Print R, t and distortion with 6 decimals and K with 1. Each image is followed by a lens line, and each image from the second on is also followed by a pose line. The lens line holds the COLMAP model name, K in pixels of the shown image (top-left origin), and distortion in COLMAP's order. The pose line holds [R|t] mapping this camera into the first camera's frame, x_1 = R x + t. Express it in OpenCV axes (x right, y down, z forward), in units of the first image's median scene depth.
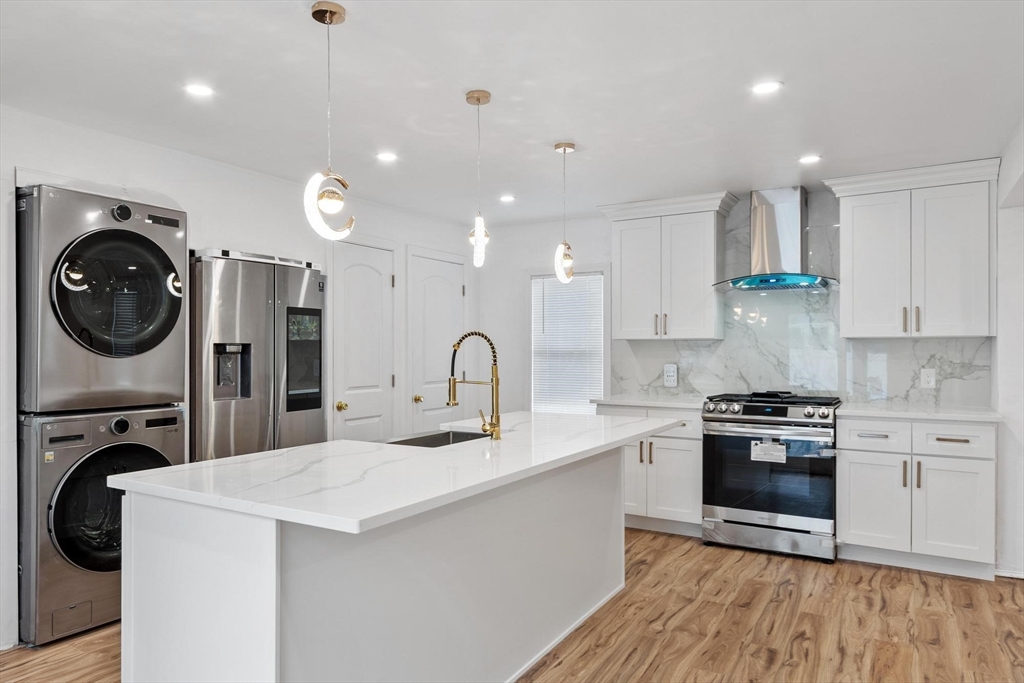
lens RADIAL K [[668.1, 0, 482.0], [0, 668.1, 350.9], [0, 0, 1]] dist [-0.006021, -0.001733]
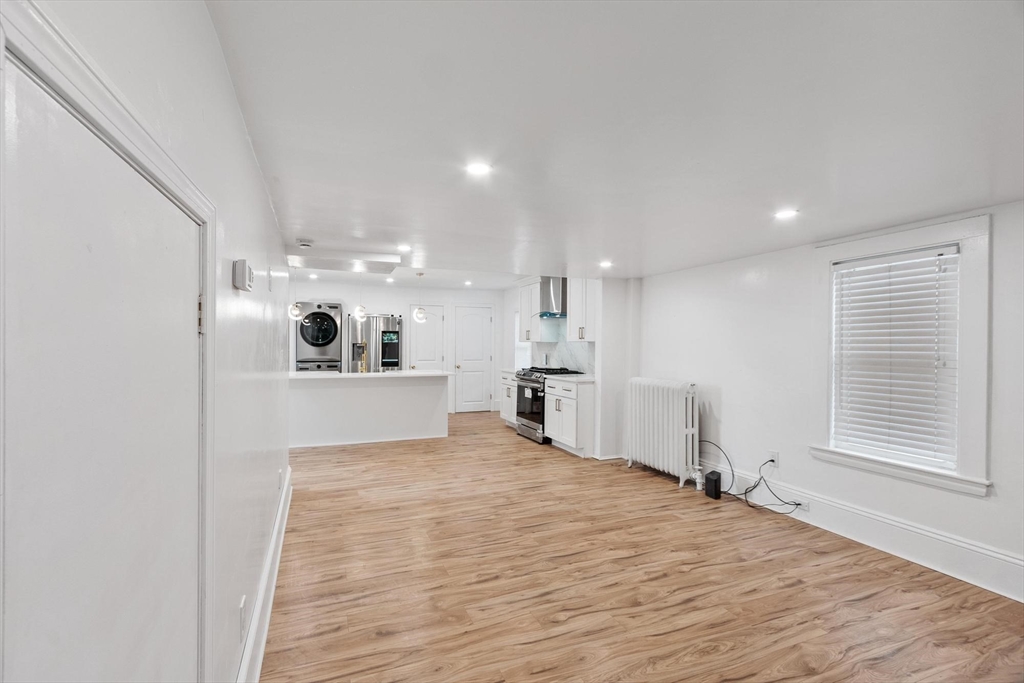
lens RADIAL K [[446.3, 0, 487.3], [0, 446.3, 338.3], [0, 0, 1]] dist [0.005311, -0.000223]
pose [[0.799648, -0.001860, -0.600466, 1.233812], [-0.008732, 0.999853, -0.014726, -0.008523], [0.600405, 0.017019, 0.799515, -0.282945]]
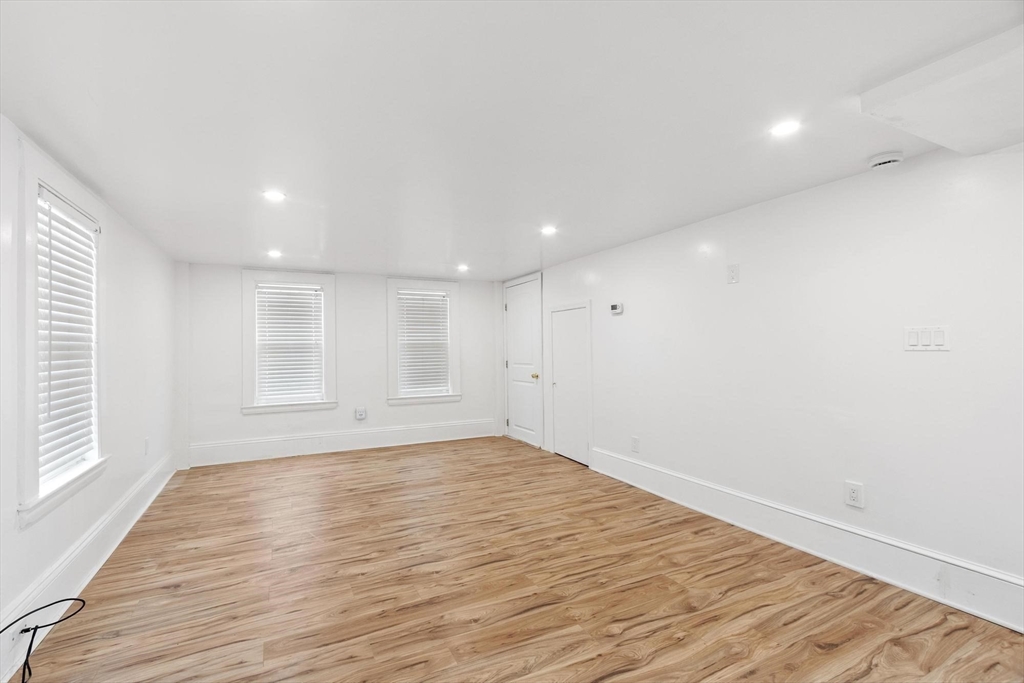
lens RADIAL K [[446.3, 0, 487.3], [0, 446.3, 338.3], [0, 0, 1]] dist [0.005311, -0.000223]
pose [[-0.850957, 0.022365, 0.524758, 0.598700], [0.014025, 0.999704, -0.019865, 0.021642], [-0.525047, -0.009544, -0.851019, 0.868545]]
